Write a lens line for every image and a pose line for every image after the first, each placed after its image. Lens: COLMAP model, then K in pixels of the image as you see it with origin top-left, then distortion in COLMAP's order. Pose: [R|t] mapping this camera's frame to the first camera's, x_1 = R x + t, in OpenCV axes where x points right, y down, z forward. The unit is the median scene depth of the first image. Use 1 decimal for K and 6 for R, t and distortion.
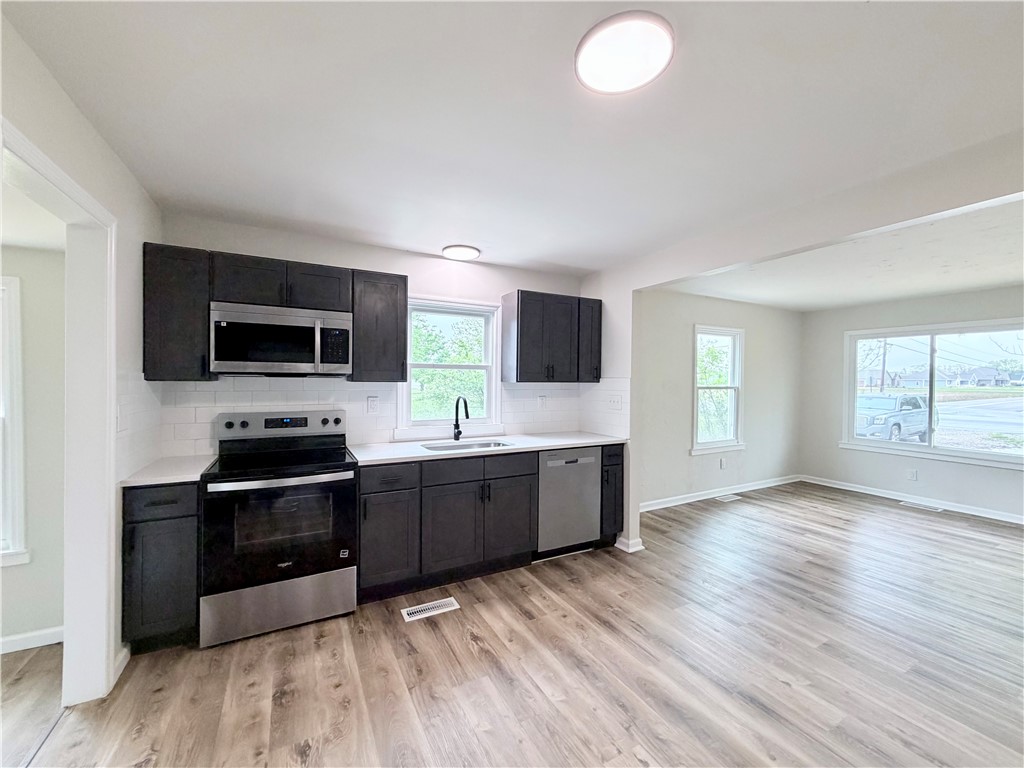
lens RADIAL K [[407.4, 0, 508.4], [0, 407.4, 383.4], [0, 0, 1]] dist [0.001406, -0.000293]
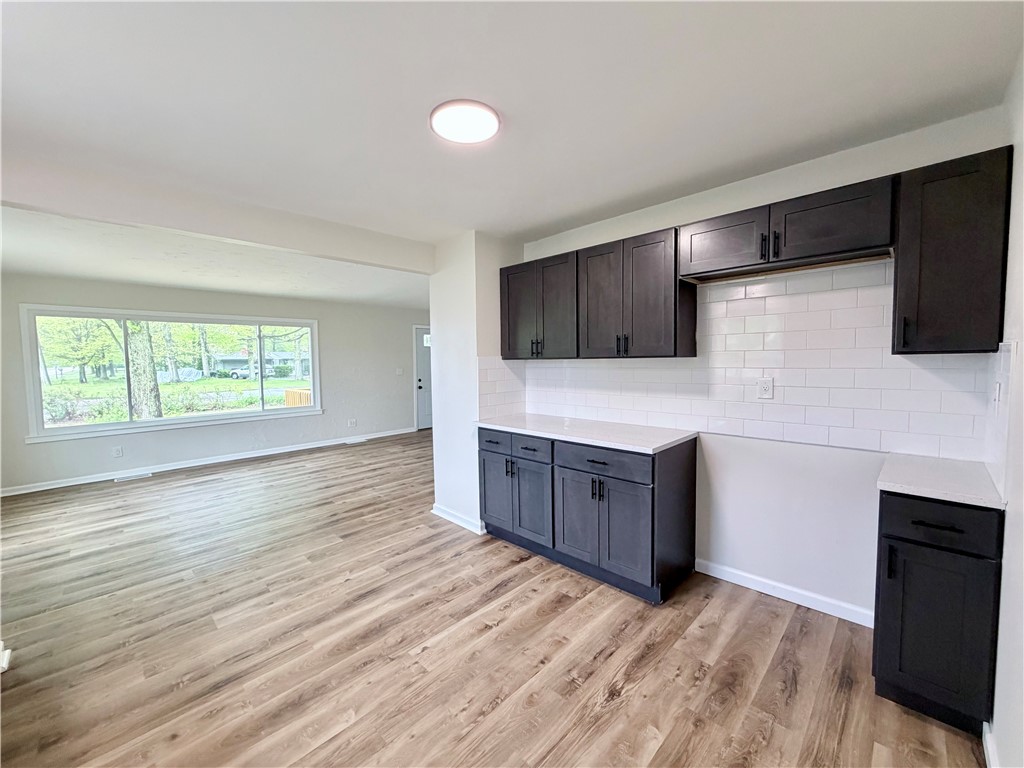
lens RADIAL K [[407.4, 0, 508.4], [0, 407.4, 383.4], [0, 0, 1]] dist [0.001406, -0.000293]
pose [[-0.296483, -0.060276, 0.953134, -0.543284], [0.020398, 0.997379, 0.069419, -0.007301], [-0.954820, 0.040023, -0.294476, 0.623625]]
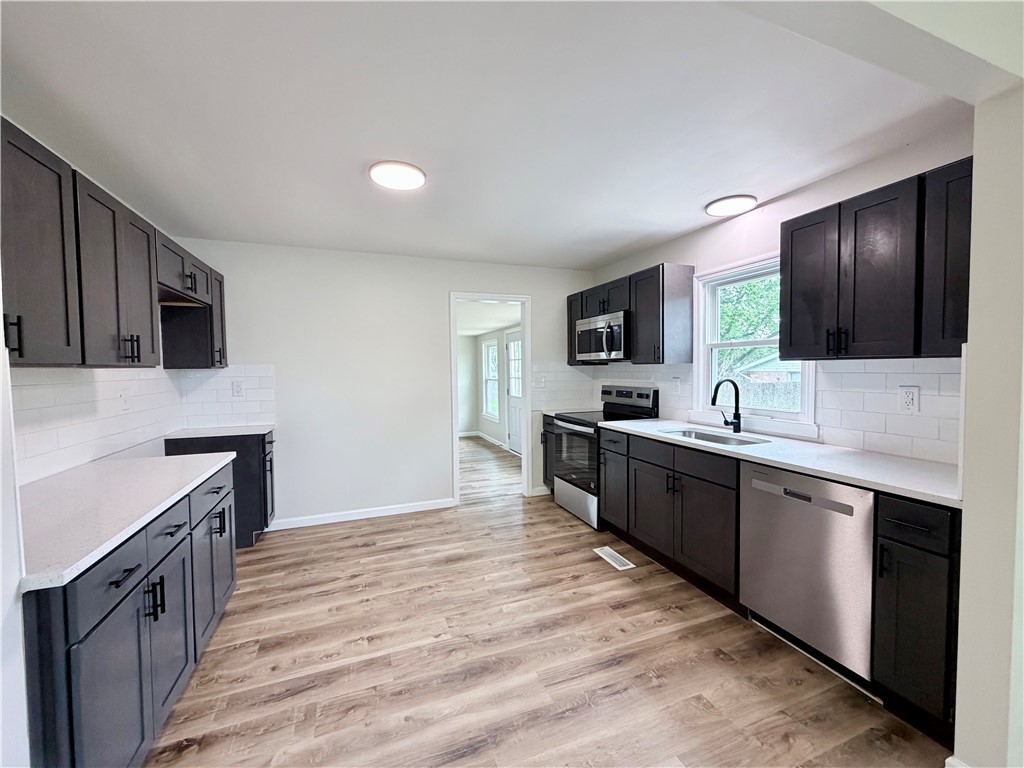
lens RADIAL K [[407.4, 0, 508.4], [0, 407.4, 383.4], [0, 0, 1]] dist [0.001406, -0.000293]
pose [[-0.124542, 0.030346, -0.991750, 0.945468], [0.004572, 0.999539, 0.030010, 0.015433], [0.992204, -0.000797, -0.124623, 0.806089]]
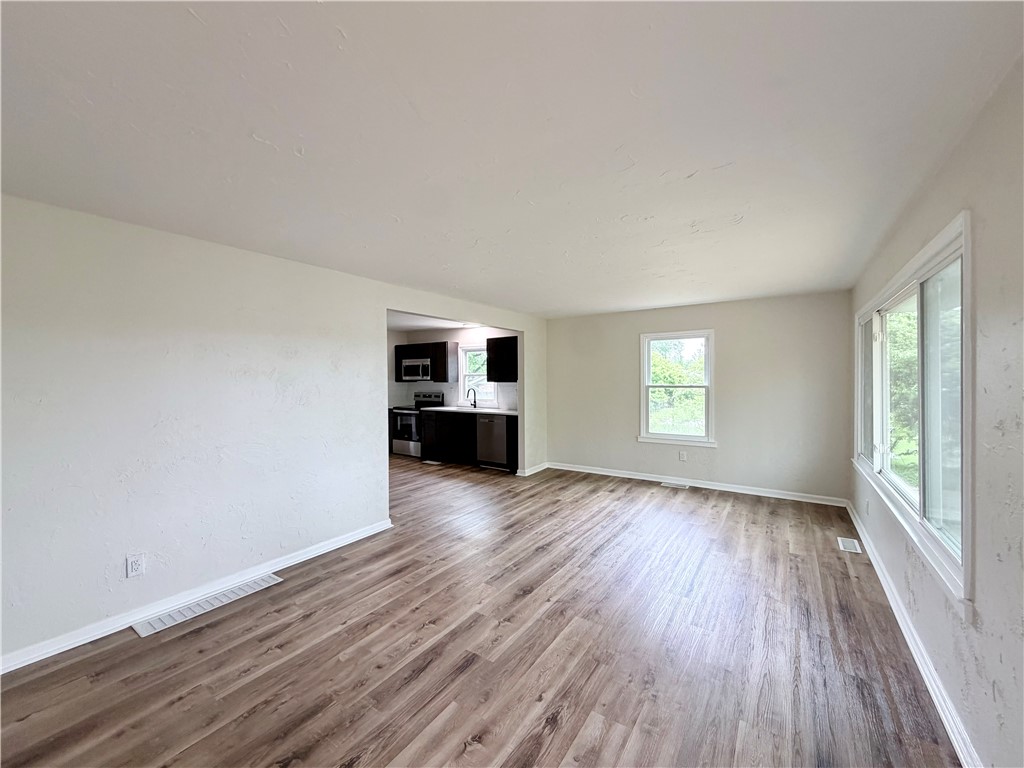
lens RADIAL K [[407.4, 0, 508.4], [0, 407.4, 383.4], [0, 0, 1]] dist [0.001406, -0.000293]
pose [[0.464285, 0.001850, -0.885684, 2.454826], [0.002251, 0.999992, 0.003269, -0.005040], [0.885683, -0.003512, 0.464277, 0.149233]]
